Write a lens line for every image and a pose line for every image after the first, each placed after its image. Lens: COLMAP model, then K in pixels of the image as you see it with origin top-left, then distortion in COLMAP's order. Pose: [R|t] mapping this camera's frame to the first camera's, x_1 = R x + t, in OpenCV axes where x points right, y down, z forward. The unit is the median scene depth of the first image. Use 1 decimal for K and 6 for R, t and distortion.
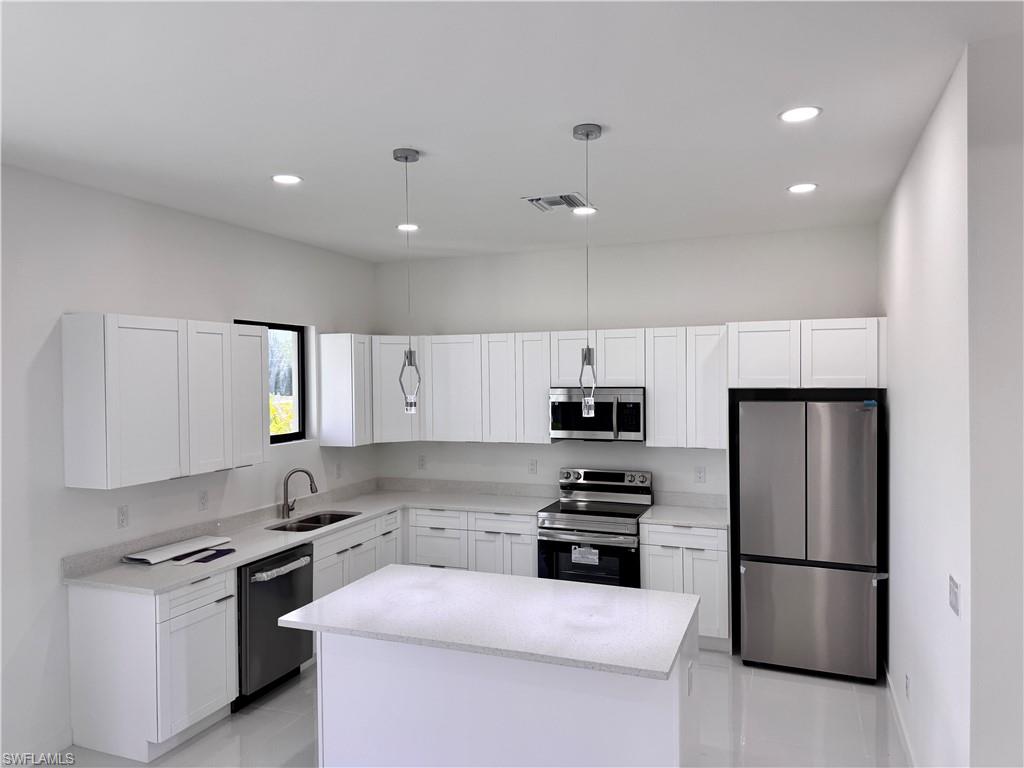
lens RADIAL K [[717.6, 0, 512.0], [0, 717.6, 384.0], [0, 0, 1]] dist [0.123496, -0.220419]
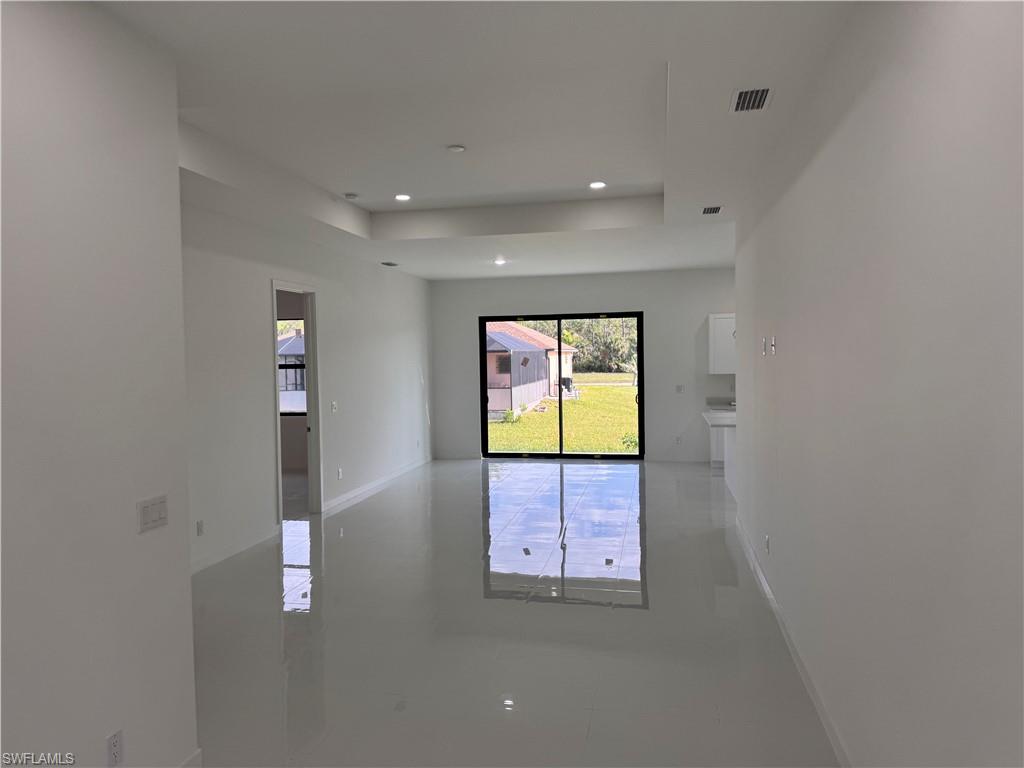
lens RADIAL K [[717.6, 0, 512.0], [0, 717.6, 384.0], [0, 0, 1]] dist [0.123496, -0.220419]
pose [[0.164405, 0.039041, -0.985620, 1.620367], [-0.002977, 0.999232, 0.039083, 0.053124], [0.986388, -0.003492, 0.164395, -0.197181]]
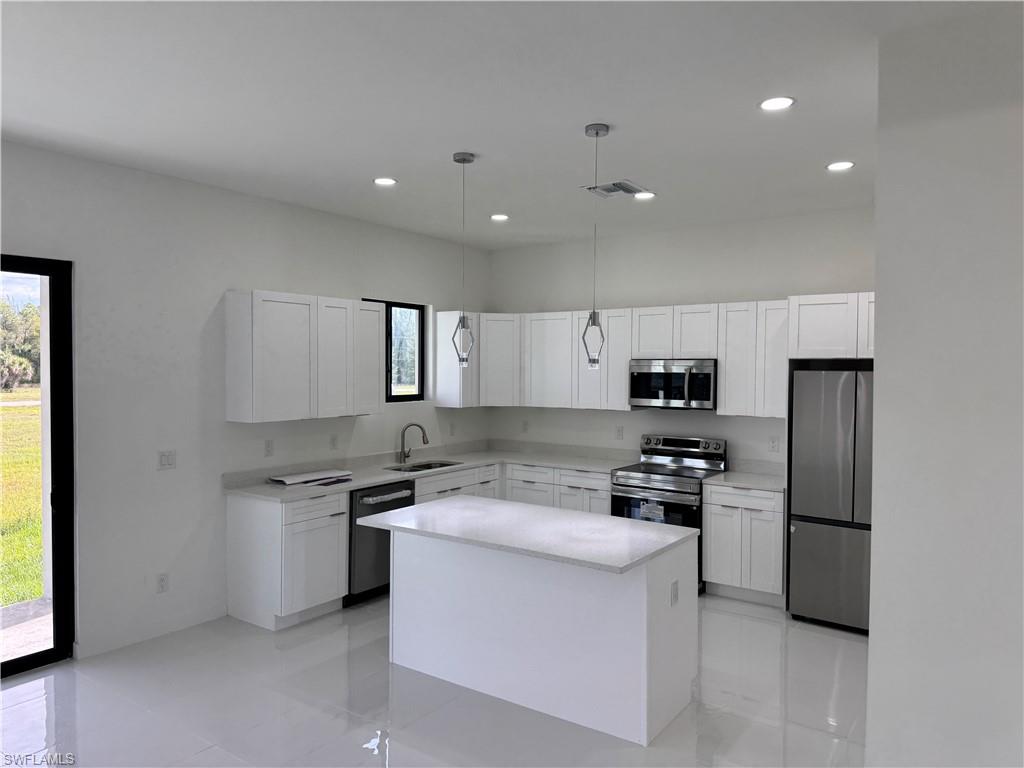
lens RADIAL K [[717.6, 0, 512.0], [0, 717.6, 384.0], [0, 0, 1]] dist [0.123496, -0.220419]
pose [[0.969012, 0.022348, -0.246003, 0.162837], [-0.019487, 0.999711, 0.014058, 0.033685], [0.246246, -0.008828, 0.969167, -0.117889]]
